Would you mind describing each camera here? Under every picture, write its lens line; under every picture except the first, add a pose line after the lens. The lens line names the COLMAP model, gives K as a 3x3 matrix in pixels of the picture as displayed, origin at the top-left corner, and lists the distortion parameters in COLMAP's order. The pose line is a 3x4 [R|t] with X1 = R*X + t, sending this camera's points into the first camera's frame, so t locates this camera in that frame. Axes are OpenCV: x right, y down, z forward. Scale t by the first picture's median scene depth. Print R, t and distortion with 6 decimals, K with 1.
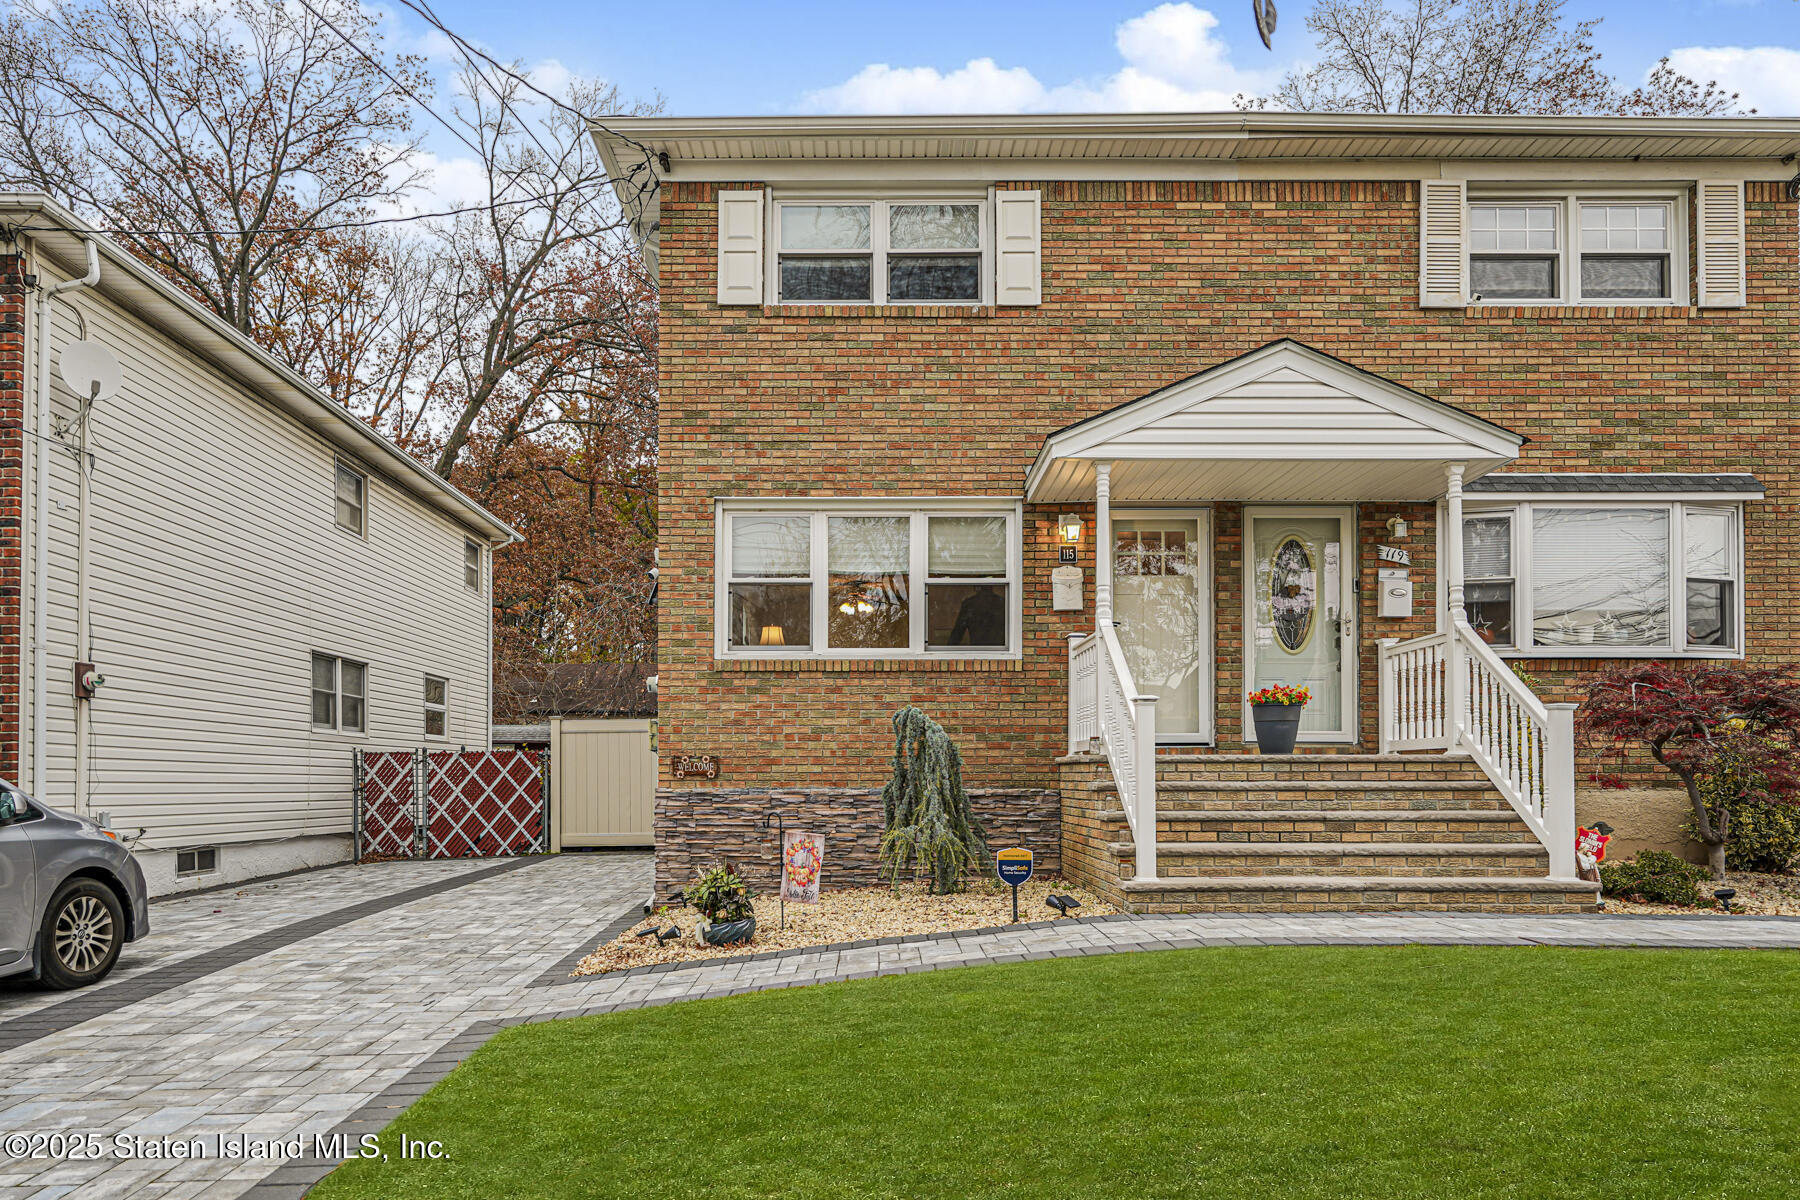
lens RADIAL K [[1135.0, 0, 900.2], [0, 1135.0, 648.3], [0, 0, 1]] dist [-0.000317, 0.003512]
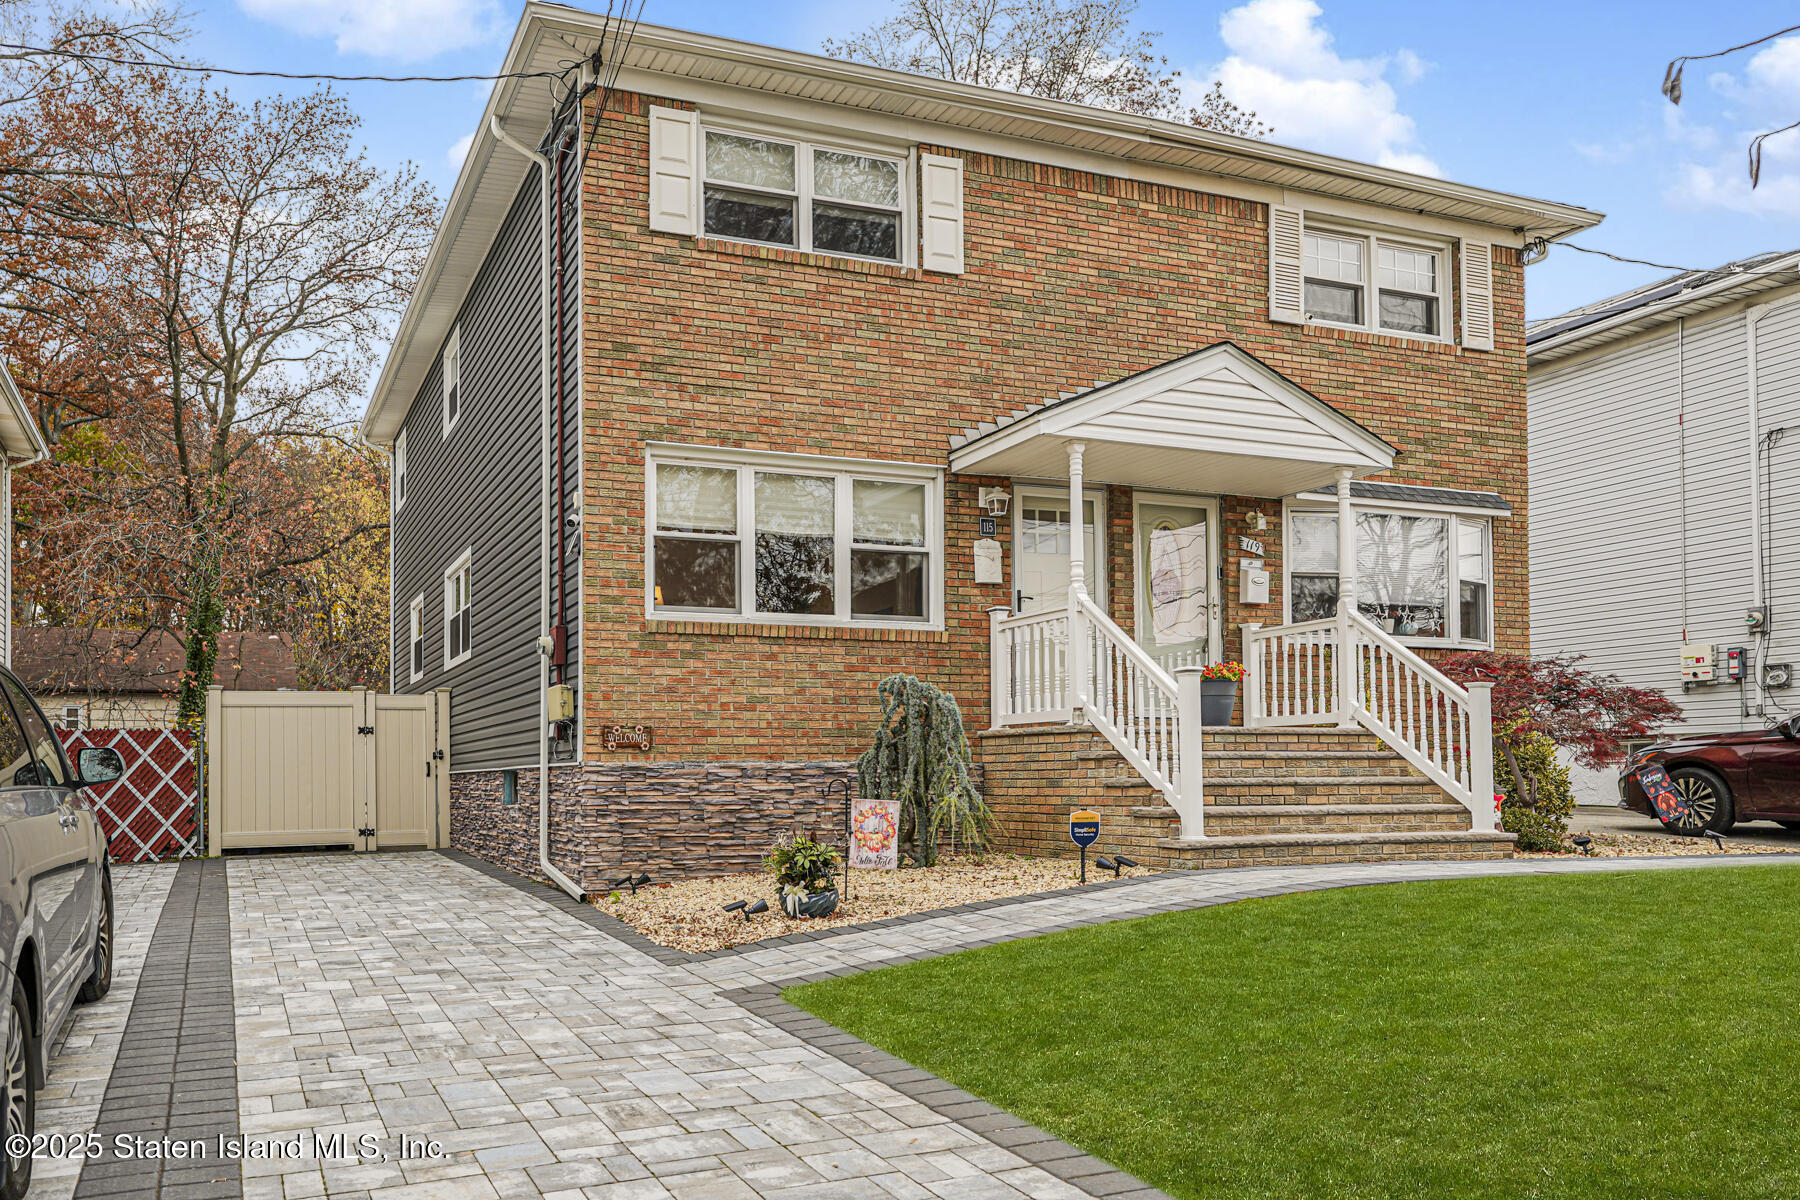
lens RADIAL K [[1278.3, 0, 900.0], [0, 1278.3, 600.0], [0, 0, 1]] dist [0.007634, -0.001103]
pose [[0.937580, 0.041643, 0.345268, -0.312109], [-0.034420, 0.999042, -0.027028, 0.014137], [-0.346063, 0.013457, 0.938115, -0.026316]]
